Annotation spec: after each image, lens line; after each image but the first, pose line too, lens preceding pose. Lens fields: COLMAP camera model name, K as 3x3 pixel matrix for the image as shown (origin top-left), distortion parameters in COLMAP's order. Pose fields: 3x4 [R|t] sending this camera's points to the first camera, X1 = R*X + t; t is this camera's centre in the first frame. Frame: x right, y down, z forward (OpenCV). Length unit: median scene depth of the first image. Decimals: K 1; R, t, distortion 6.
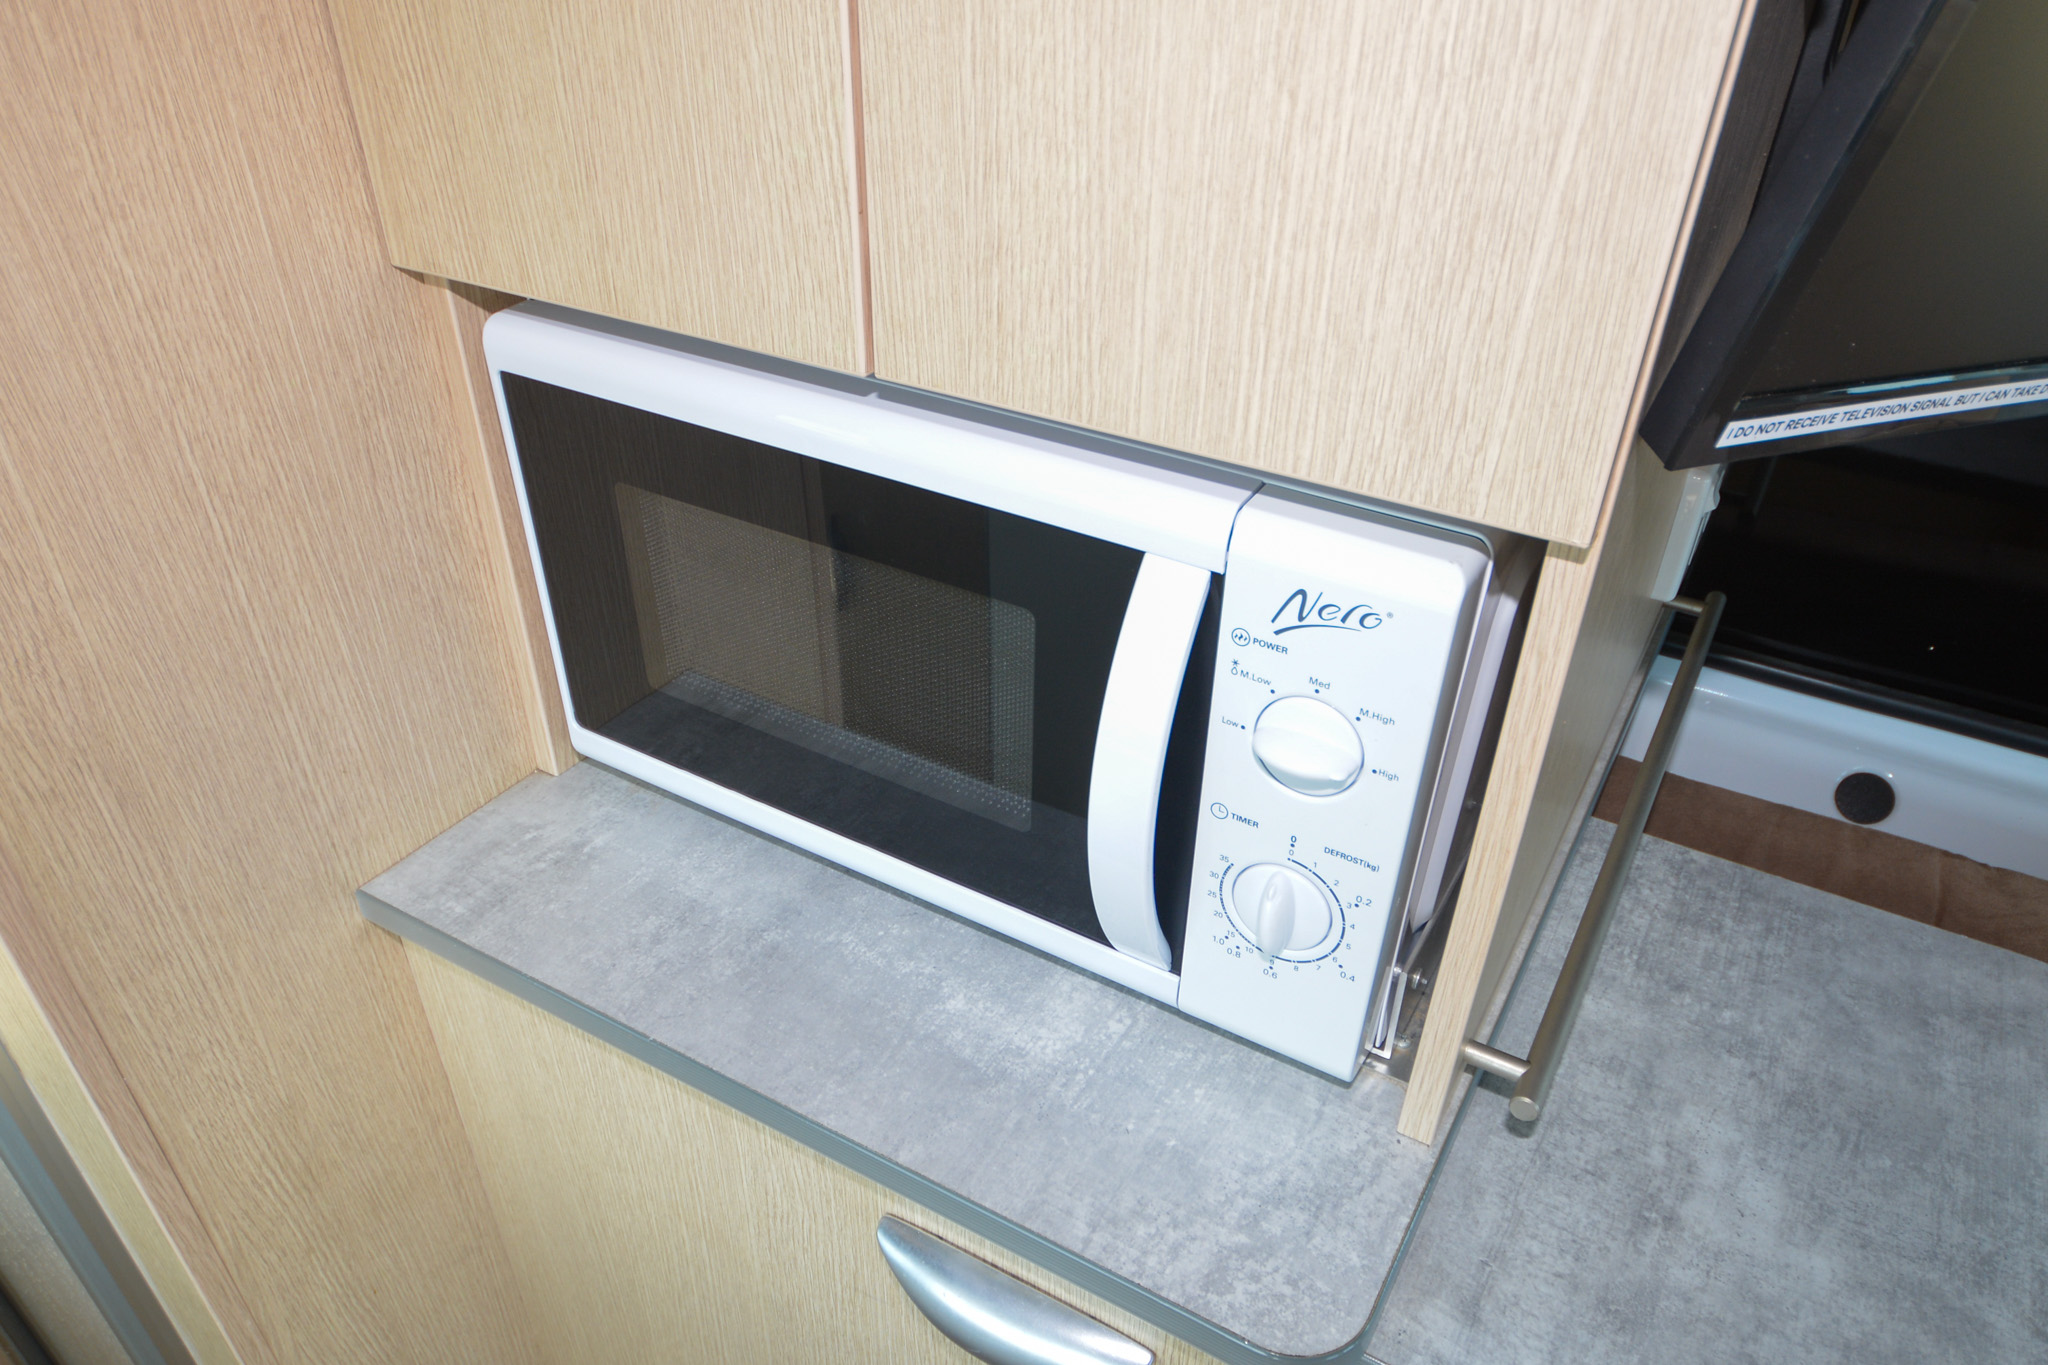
lens RADIAL K [[1383.7, 0, 1025.7], [0, 1383.7, 771.6], [0, 0, 1]] dist [-0.010339, -0.000421]
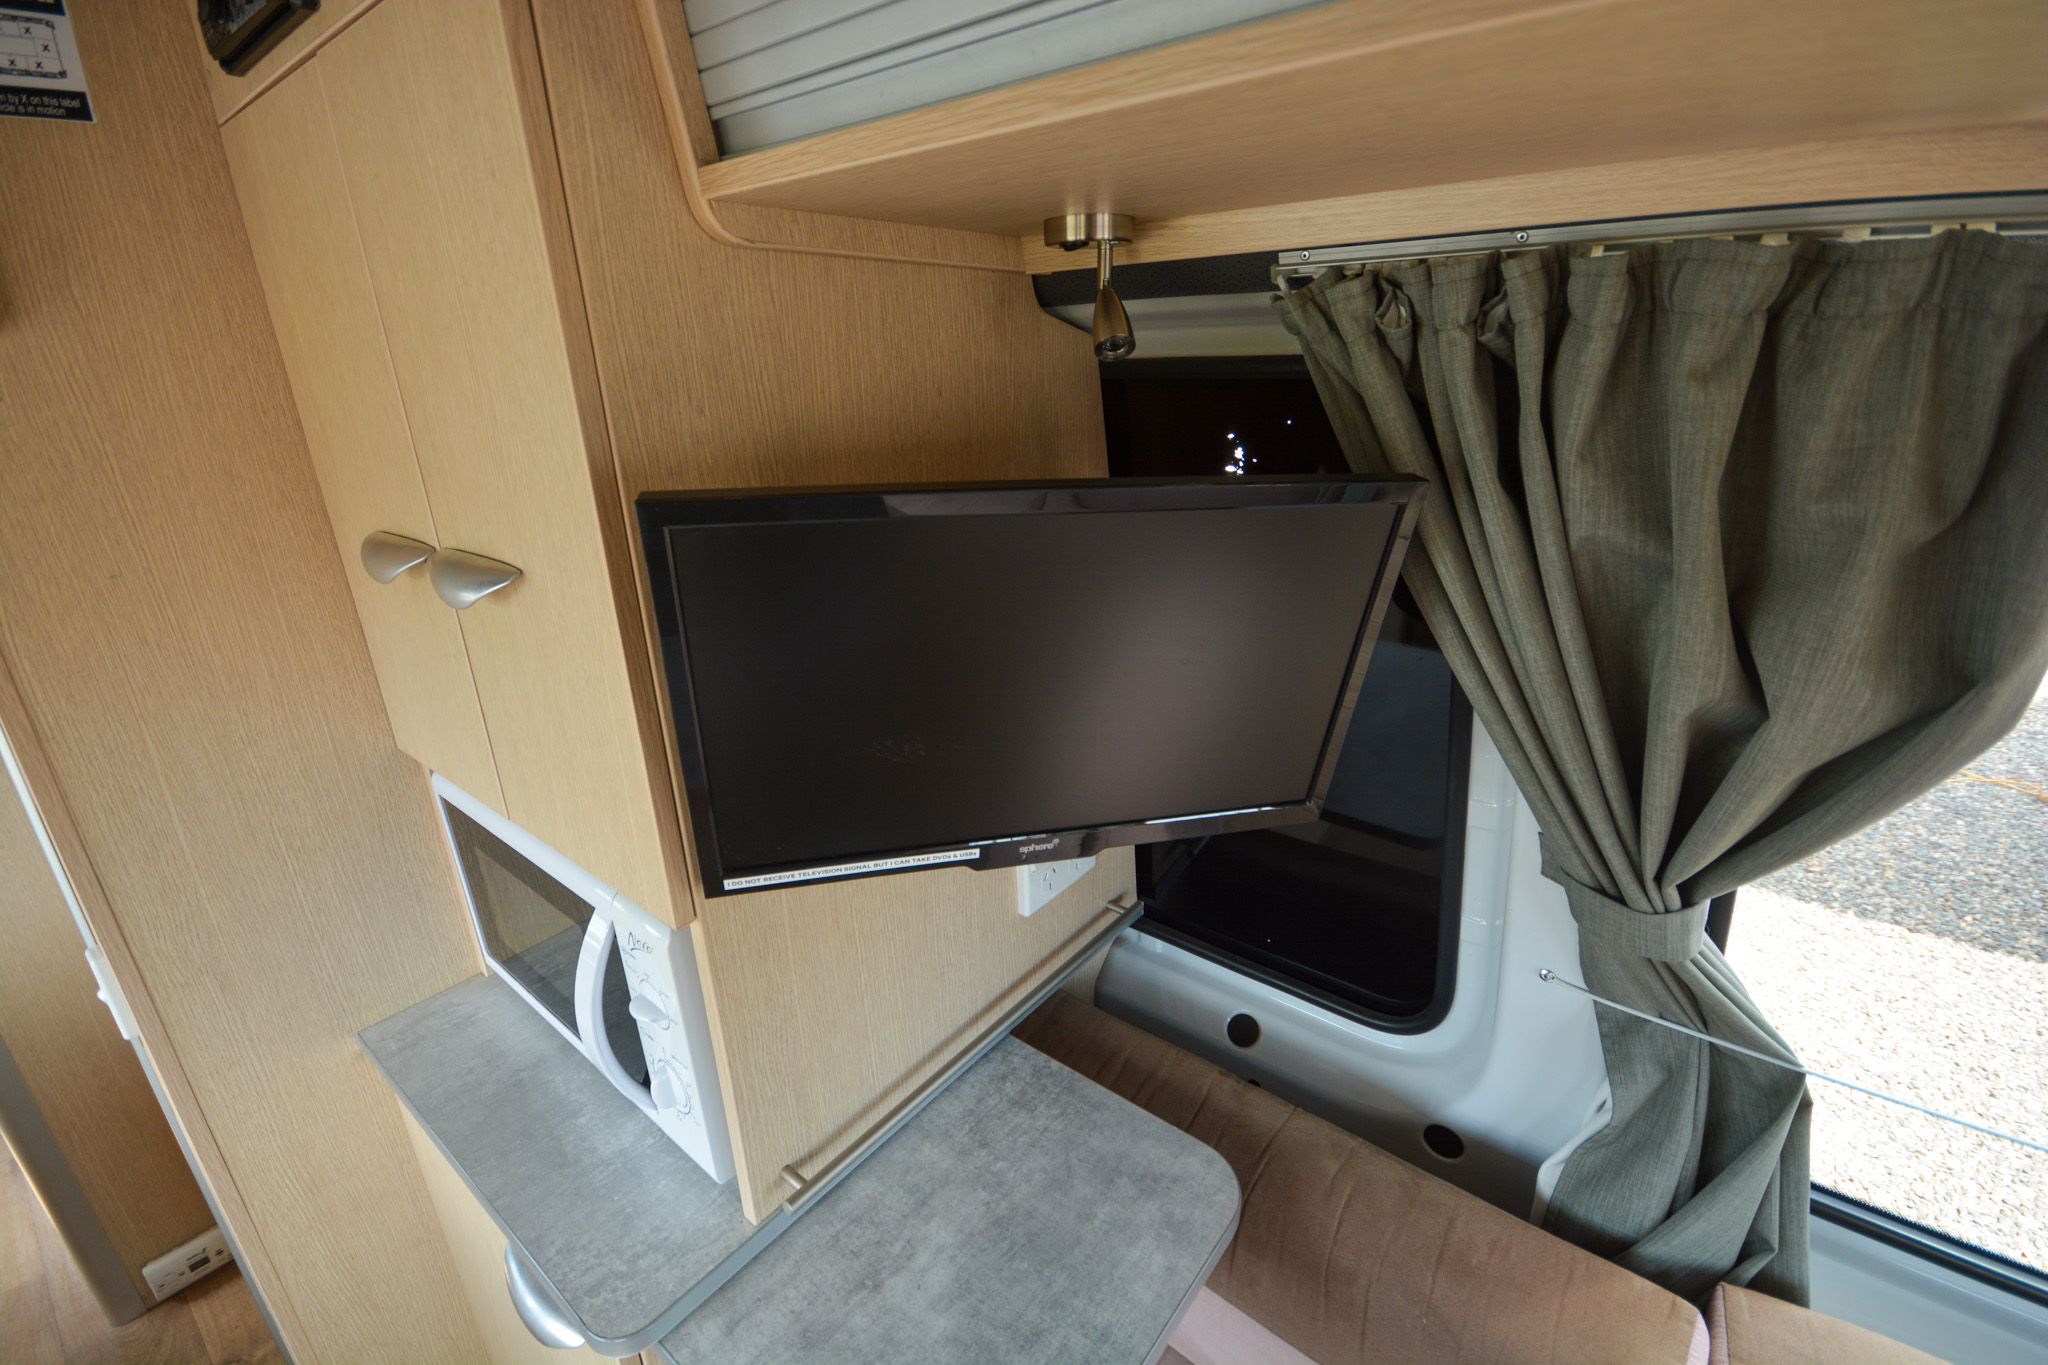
lens RADIAL K [[895.9, 0, 1024.0], [0, 895.9, 682.5], [0, 0, 1]] dist [0.002825, -0.013196]
pose [[0.987606, 0.007333, -0.156780, 0.791524], [-0.049742, 0.962037, -0.268348, -0.124469], [0.148861, 0.272821, 0.950478, -0.284967]]
